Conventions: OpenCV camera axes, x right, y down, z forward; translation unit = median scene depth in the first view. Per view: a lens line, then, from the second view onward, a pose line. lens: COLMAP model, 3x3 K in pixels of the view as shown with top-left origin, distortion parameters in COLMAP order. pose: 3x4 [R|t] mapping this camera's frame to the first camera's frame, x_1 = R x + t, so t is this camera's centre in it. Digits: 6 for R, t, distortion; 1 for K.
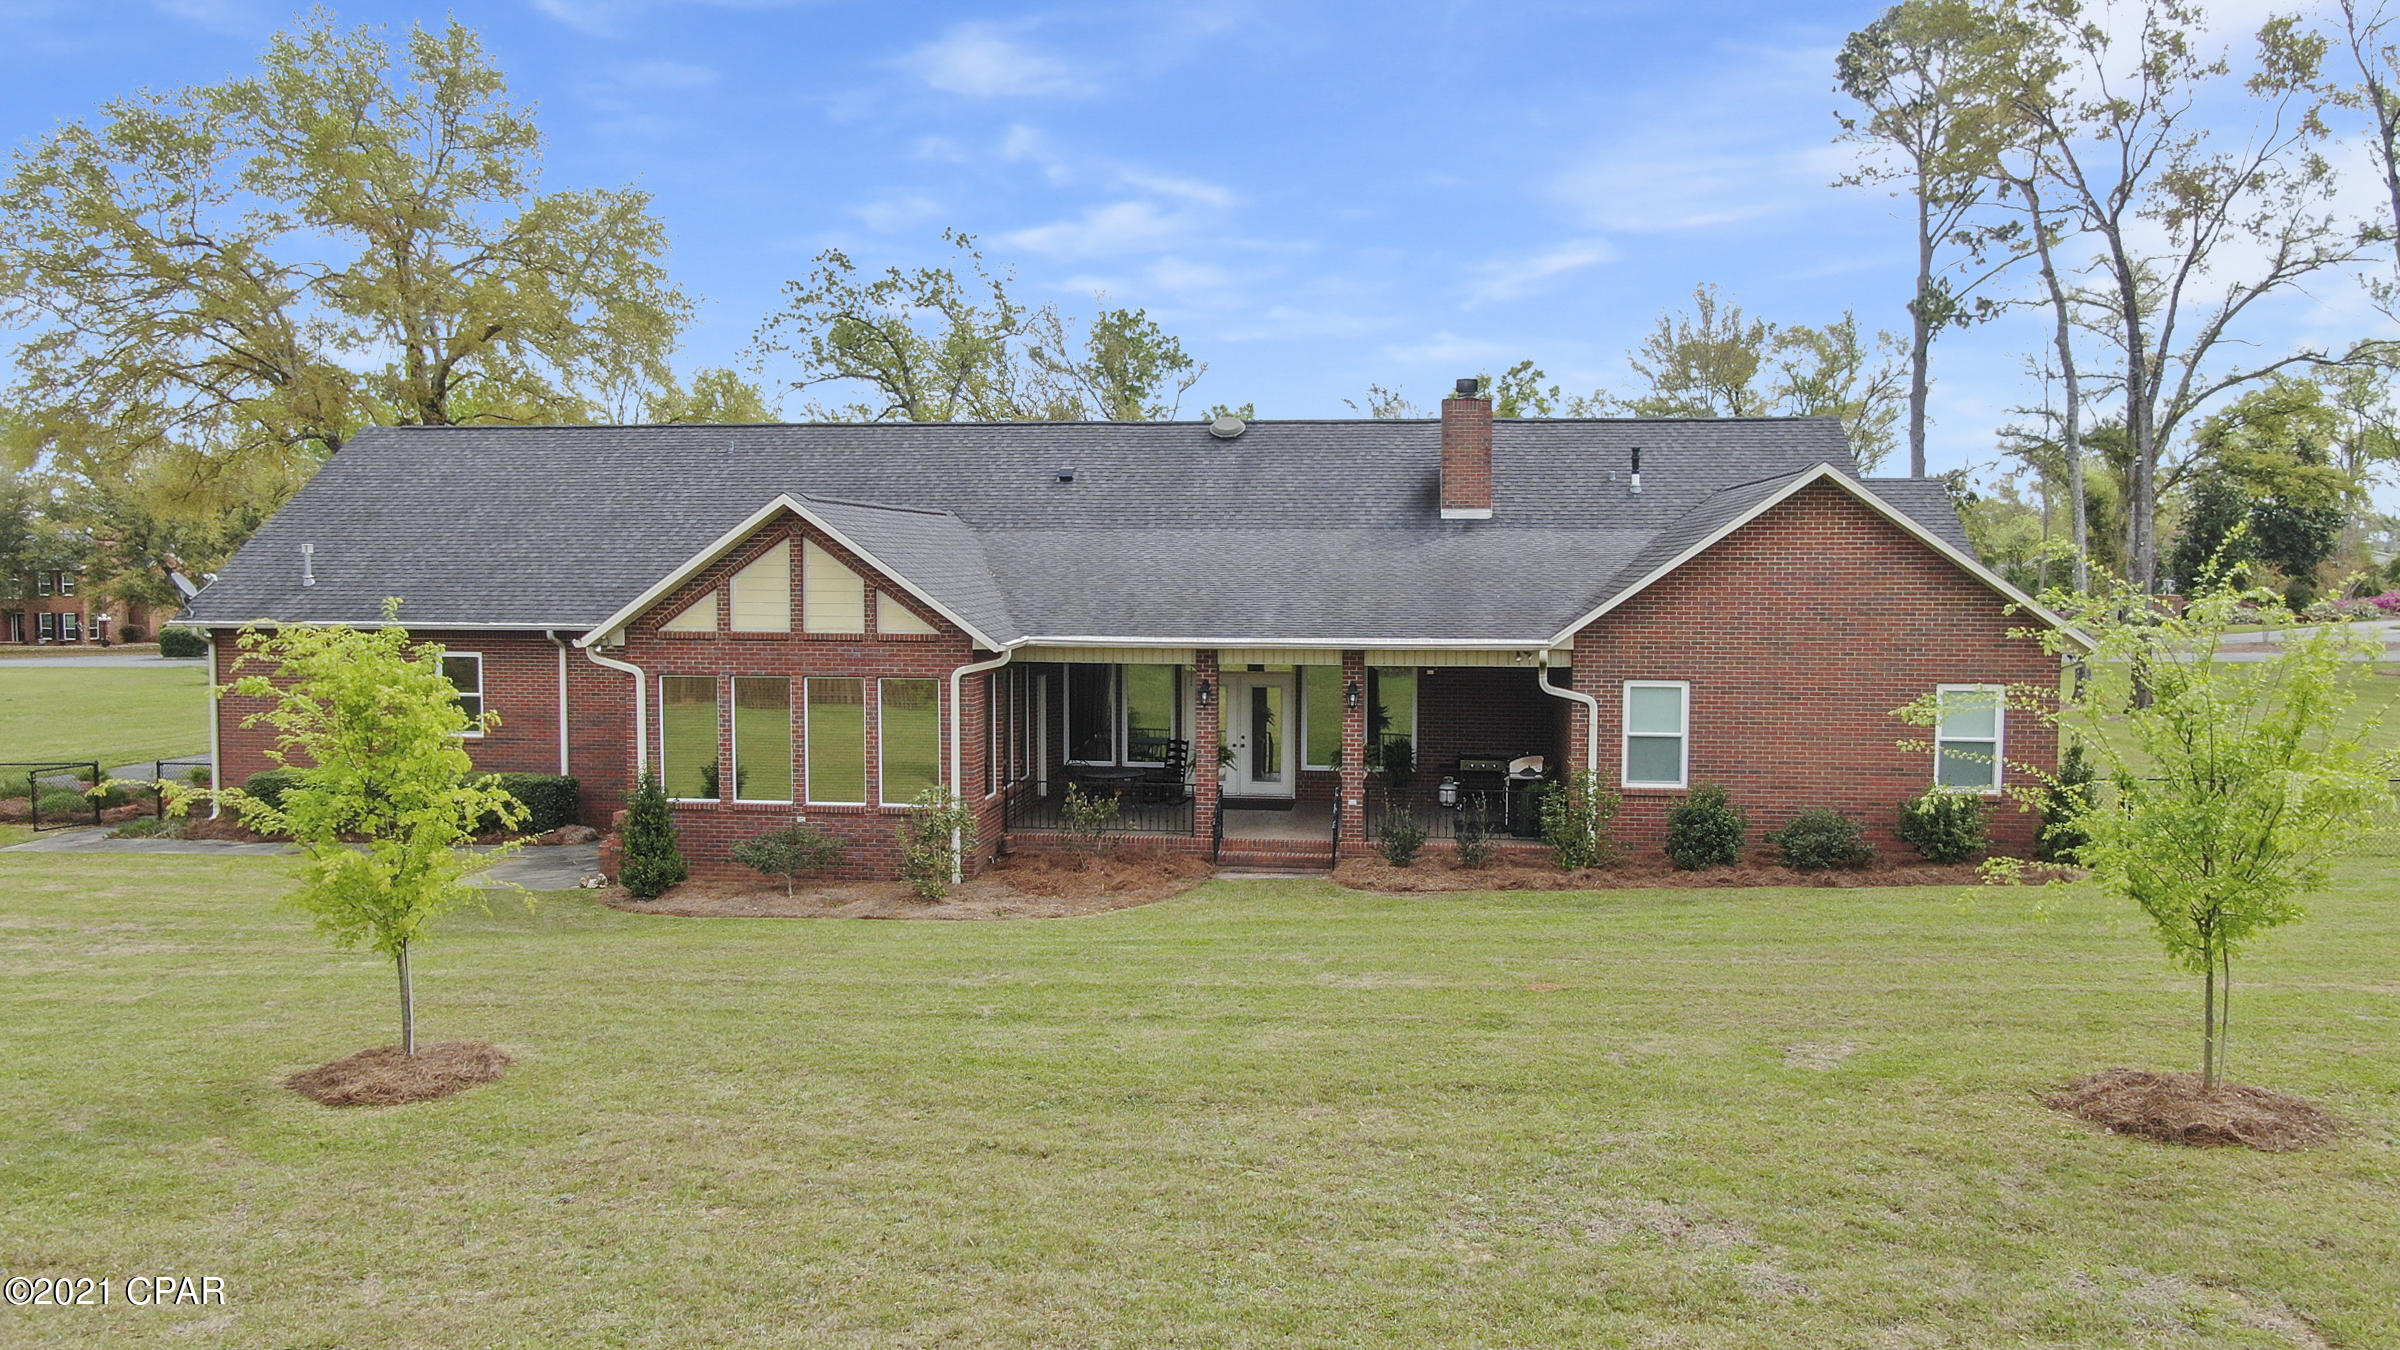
lens RADIAL K [[1738.8, 0, 1200.0], [0, 1738.8, 675.0], [0, 0, 1]] dist [-0.009418, -0.003881]
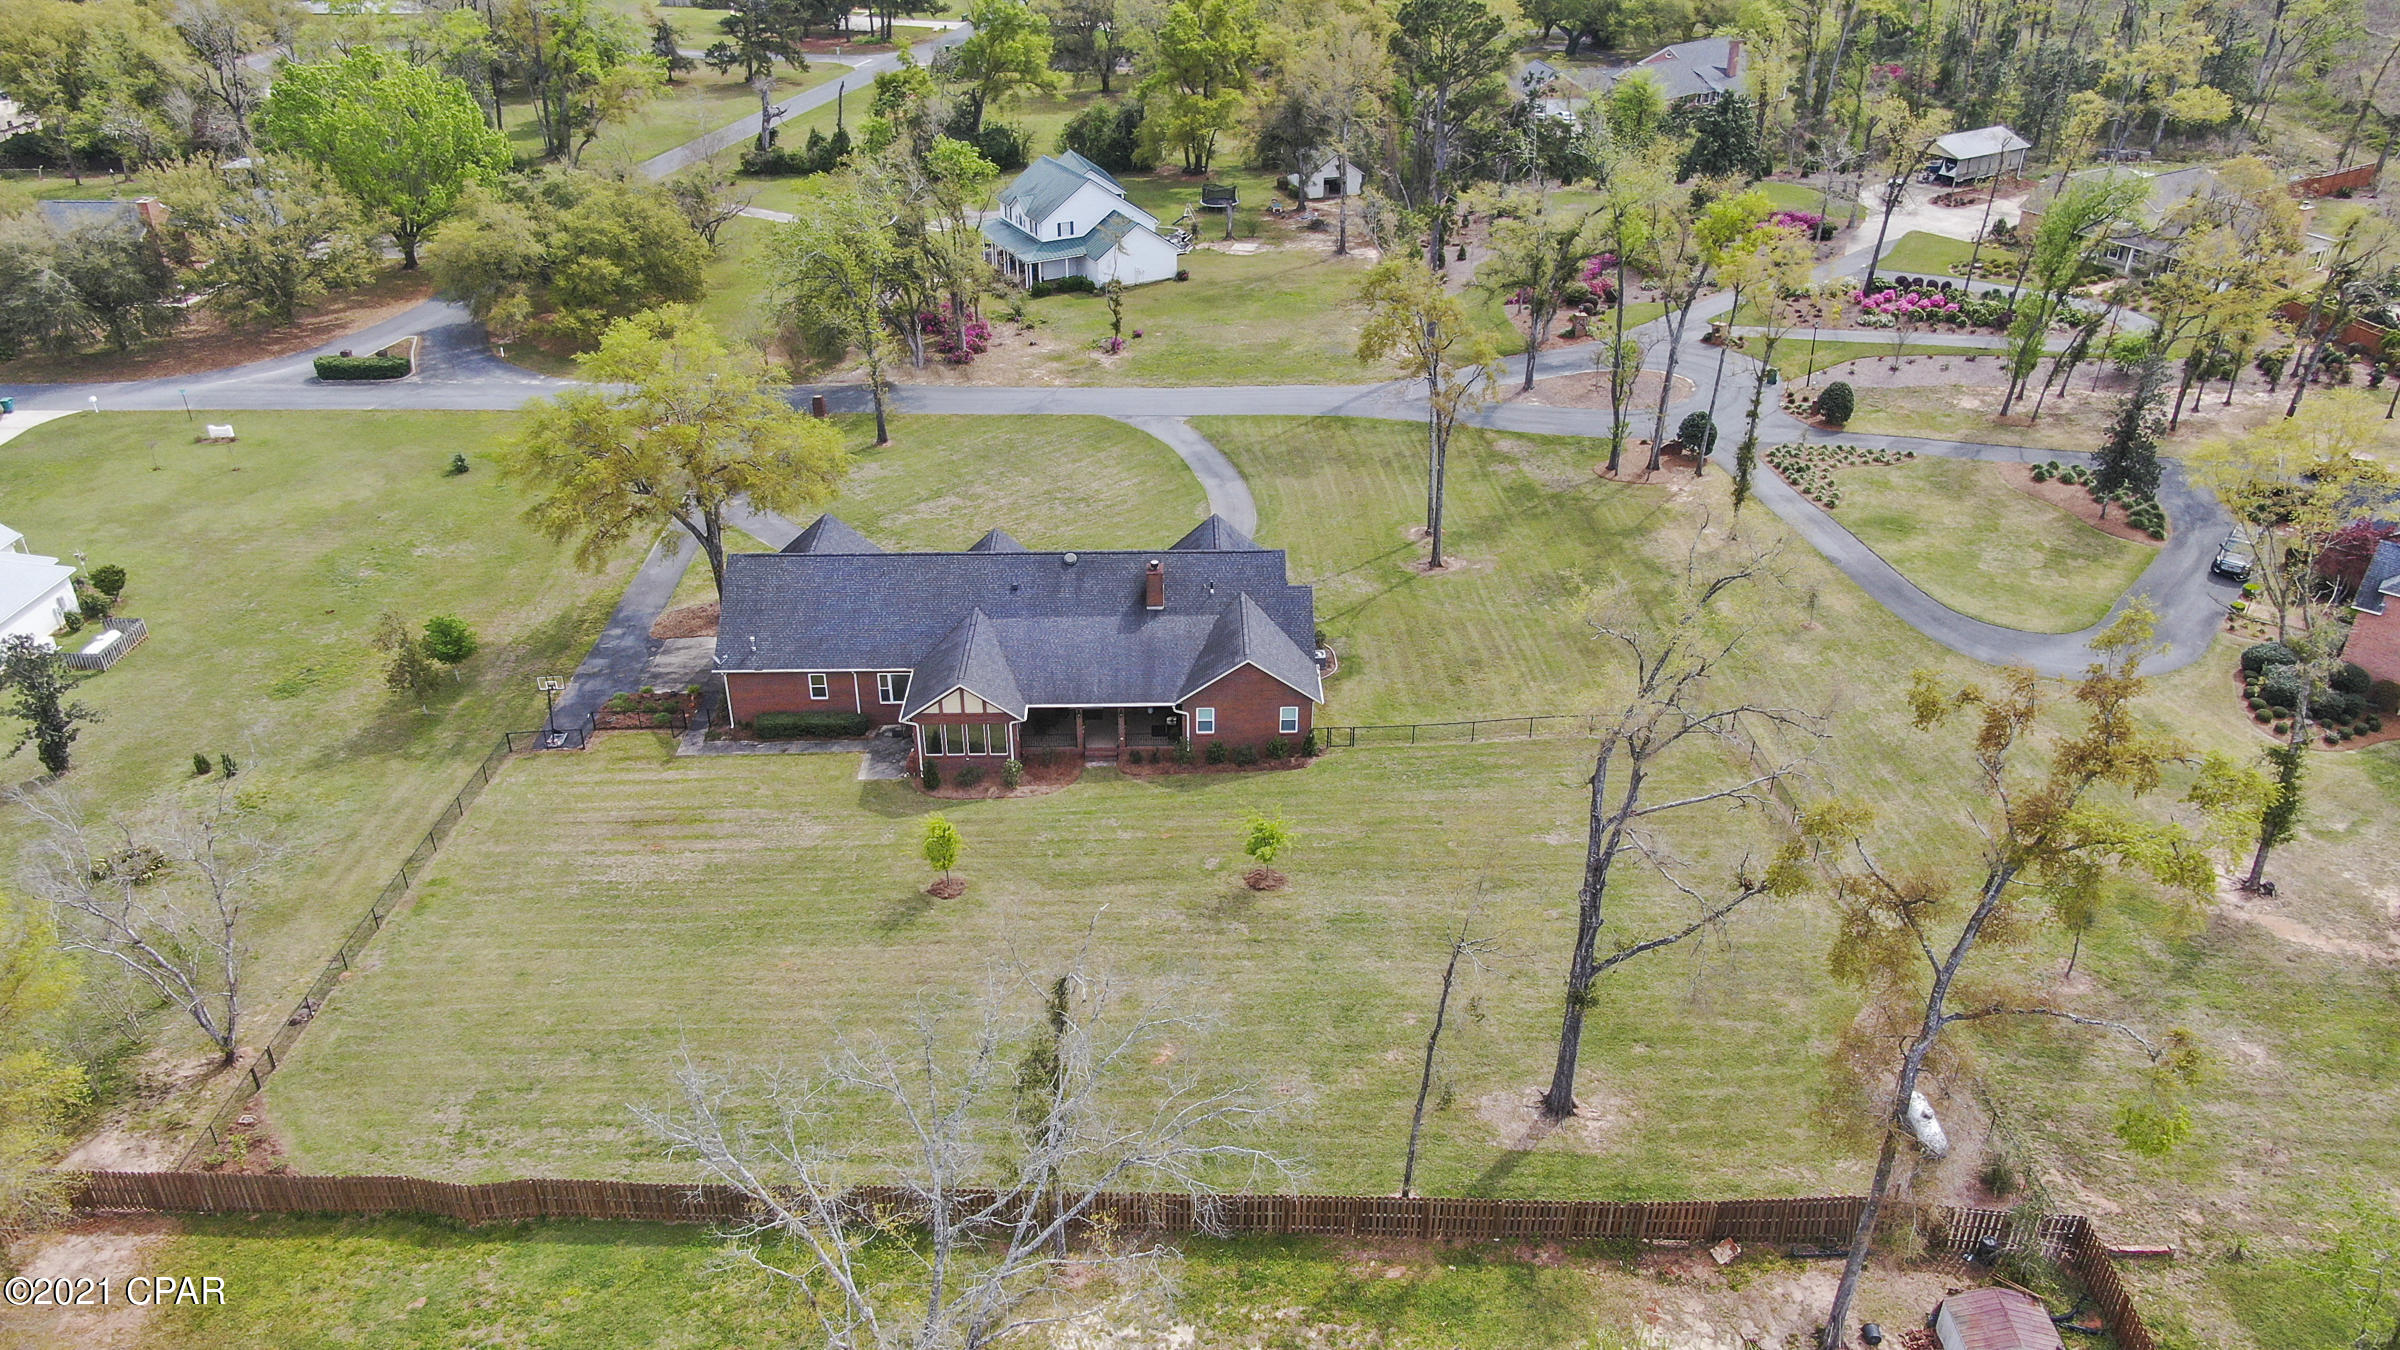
lens RADIAL K [[1738.8, 0, 1200.0], [0, 1738.8, 675.0], [0, 0, 1]] dist [-0.009418, -0.003881]
pose [[0.989406, -0.074168, 0.124799, -0.192252], [0.014341, 0.905378, 0.424365, -1.592091], [-0.144464, -0.418079, 0.896850, -2.204166]]
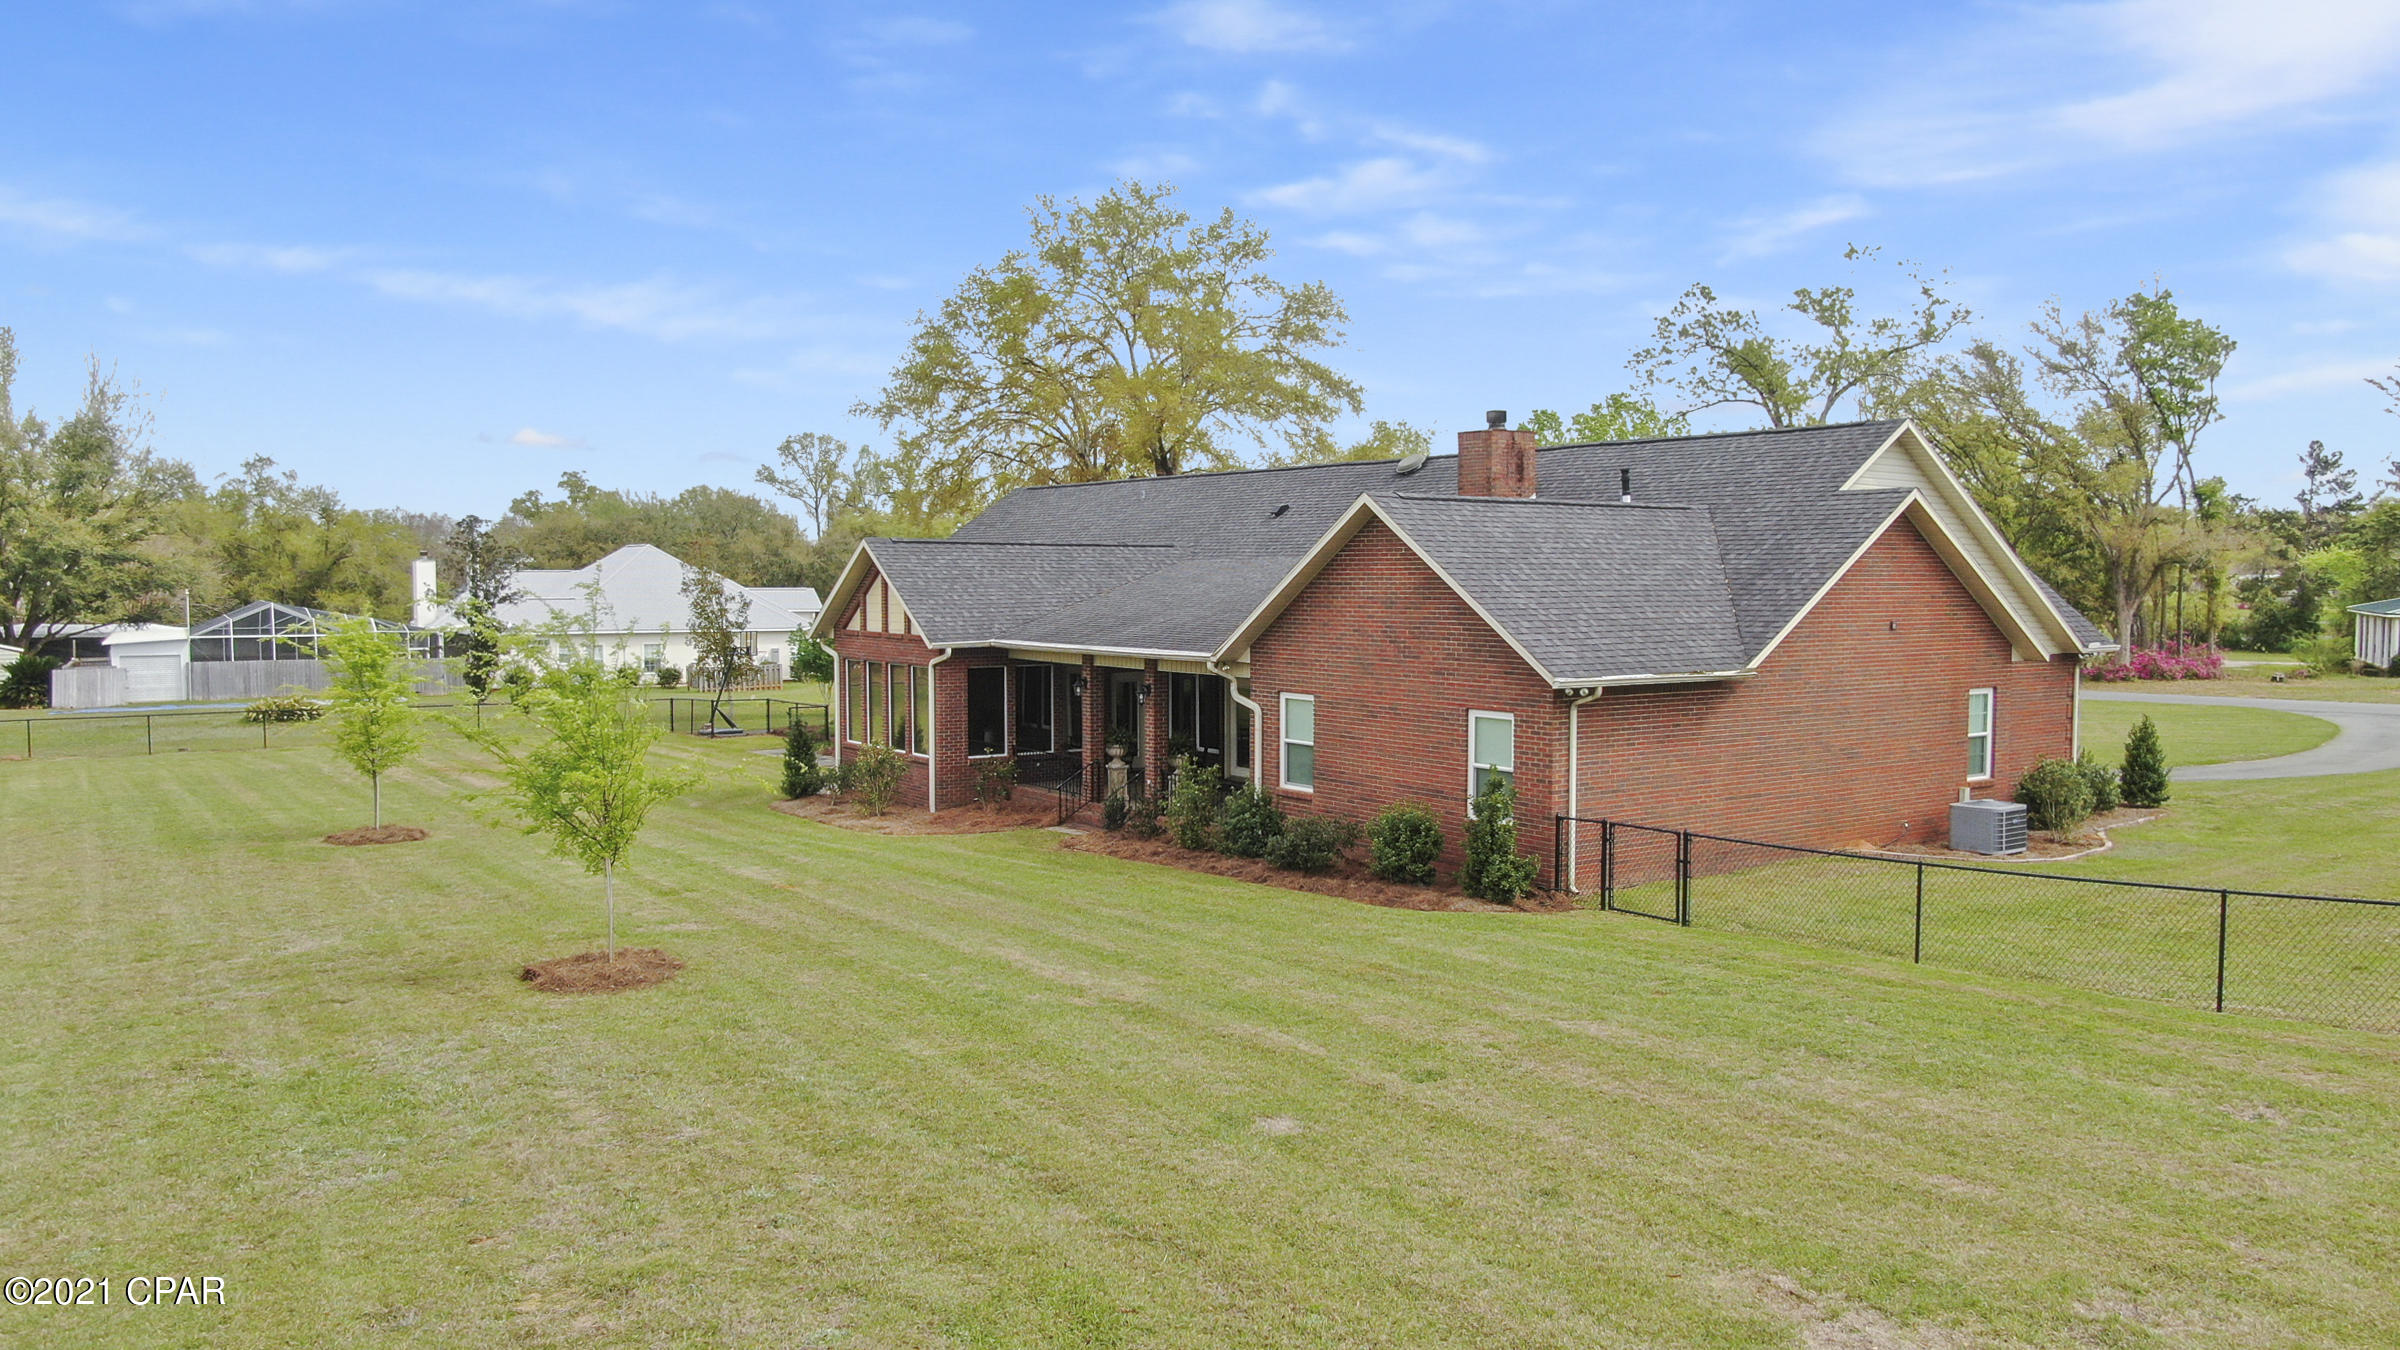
lens RADIAL K [[1738.8, 0, 1200.0], [0, 1738.8, 675.0], [0, 0, 1]] dist [-0.009418, -0.003881]
pose [[0.696610, 0.041137, -0.716270, 1.004680], [-0.045729, 0.998871, 0.012893, -0.020000], [0.715991, 0.023772, 0.697705, 0.182658]]
